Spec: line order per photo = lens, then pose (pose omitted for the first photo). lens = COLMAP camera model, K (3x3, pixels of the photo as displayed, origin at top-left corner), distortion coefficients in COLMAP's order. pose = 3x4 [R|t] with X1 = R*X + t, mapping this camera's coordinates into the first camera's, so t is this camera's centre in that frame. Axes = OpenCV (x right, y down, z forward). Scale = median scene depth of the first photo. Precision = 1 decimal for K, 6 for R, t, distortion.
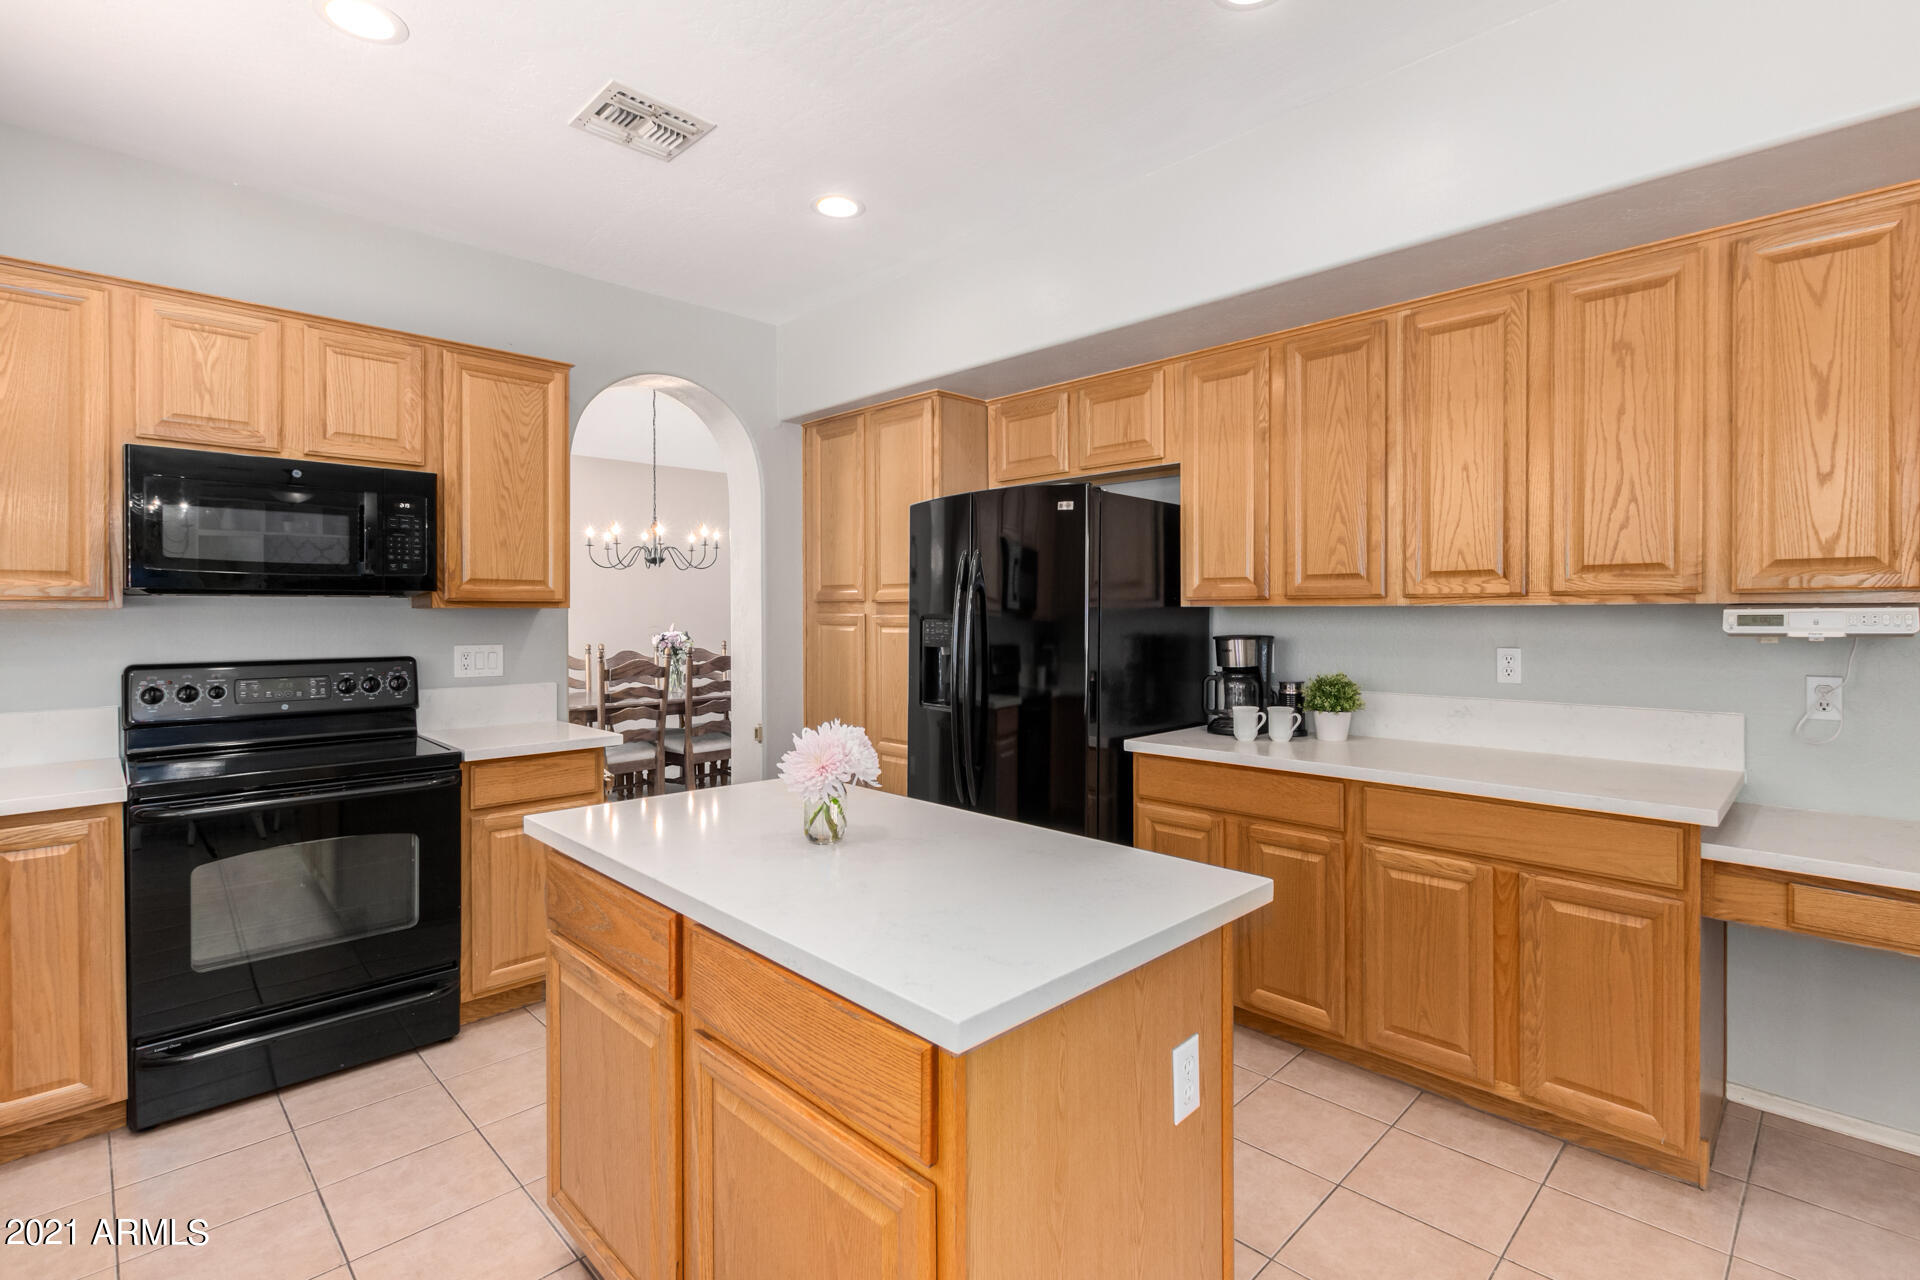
lens RADIAL K [[896.1, 0, 929.2], [0, 896.1, 610.1], [0, 0, 1]] dist [0.002006, -0.000071]
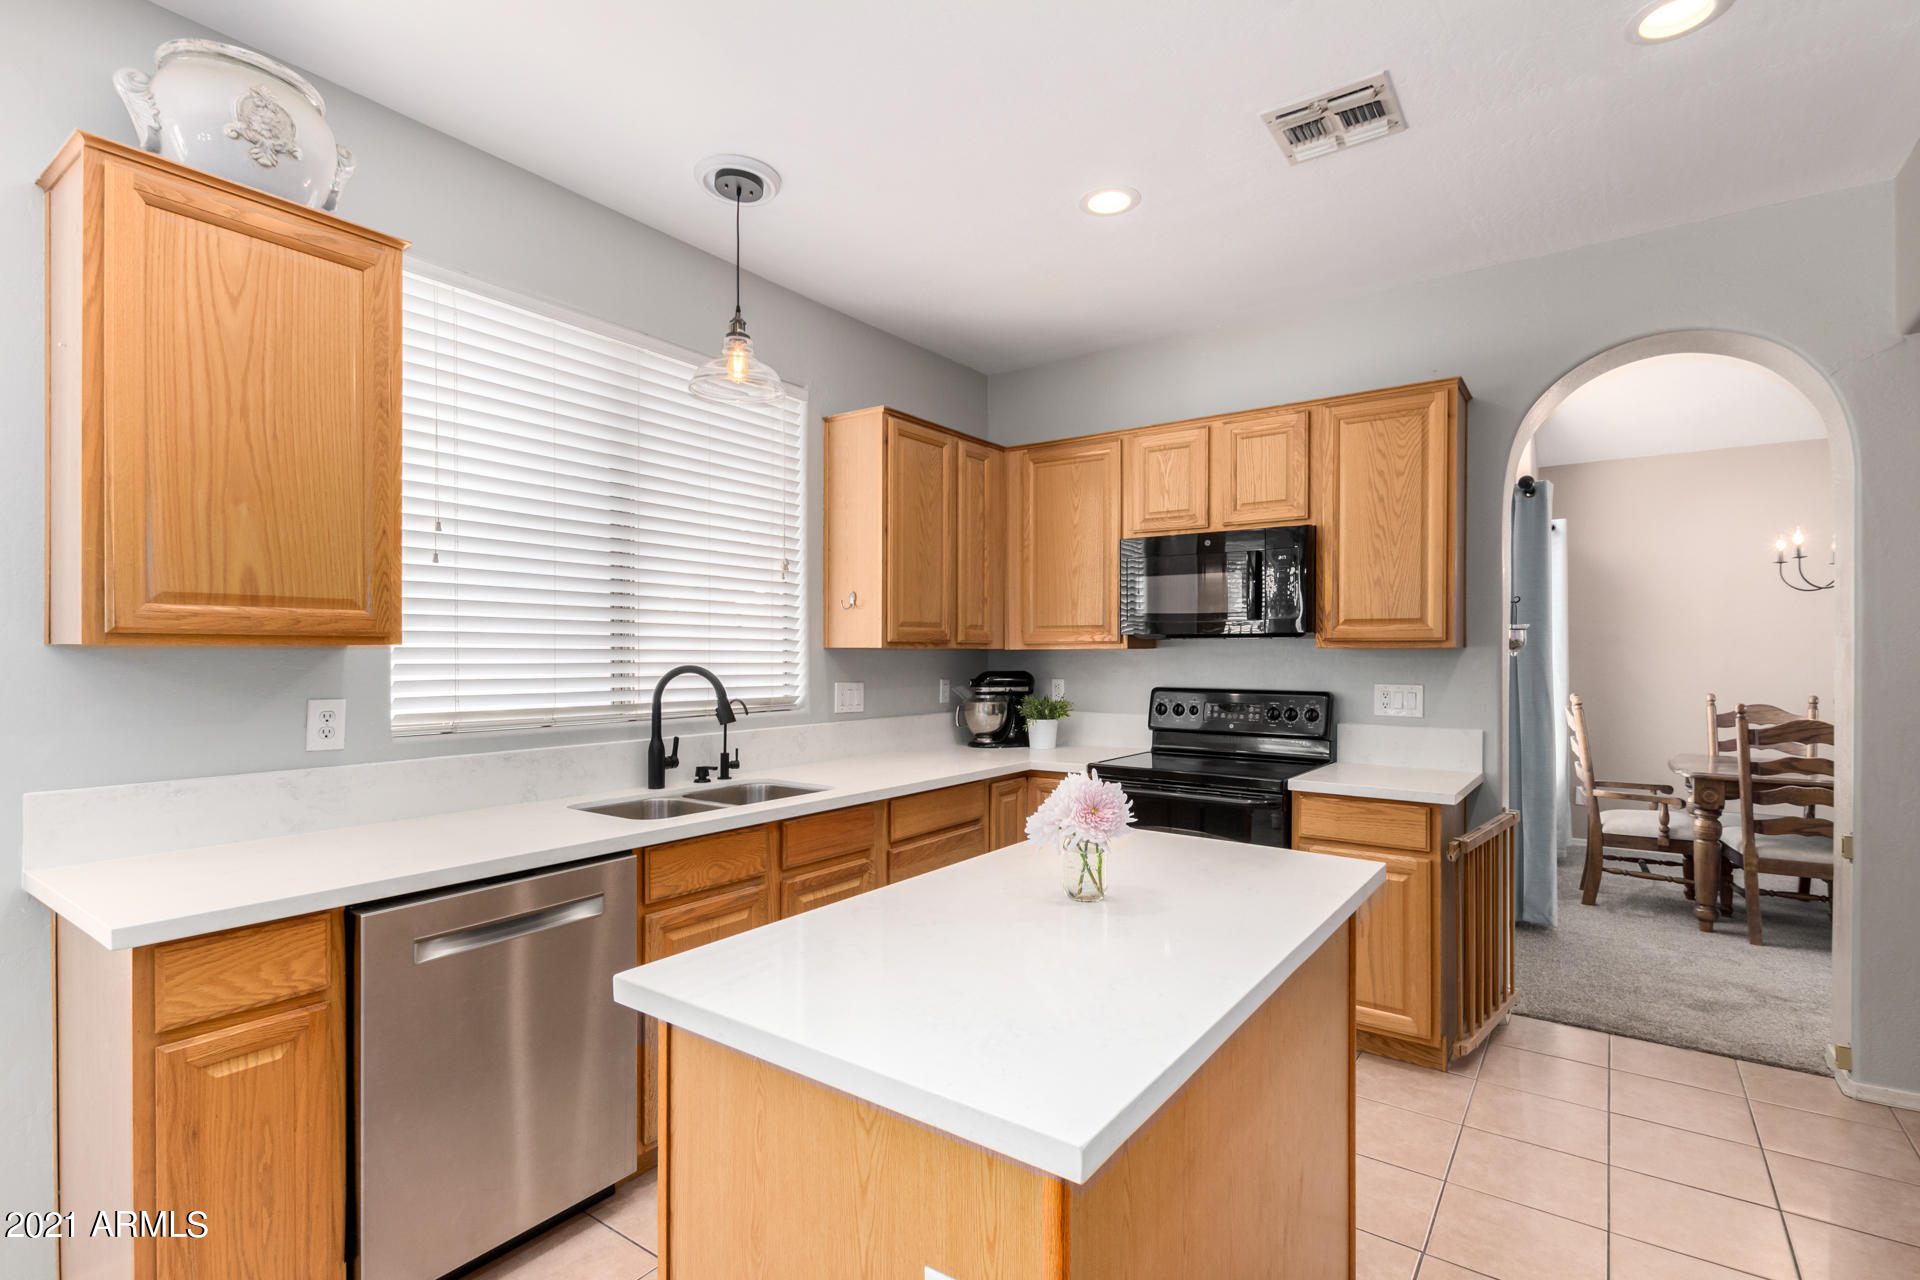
lens RADIAL K [[877.5, 0, 961.5], [0, 877.5, 646.1], [0, 0, 1]] dist [0.001575, -0.000808]
pose [[0.186775, -0.002867, -0.982399, 0.409139], [-0.000431, 0.999995, -0.003000, -0.001076], [0.982403, 0.000984, 0.186773, 0.378799]]
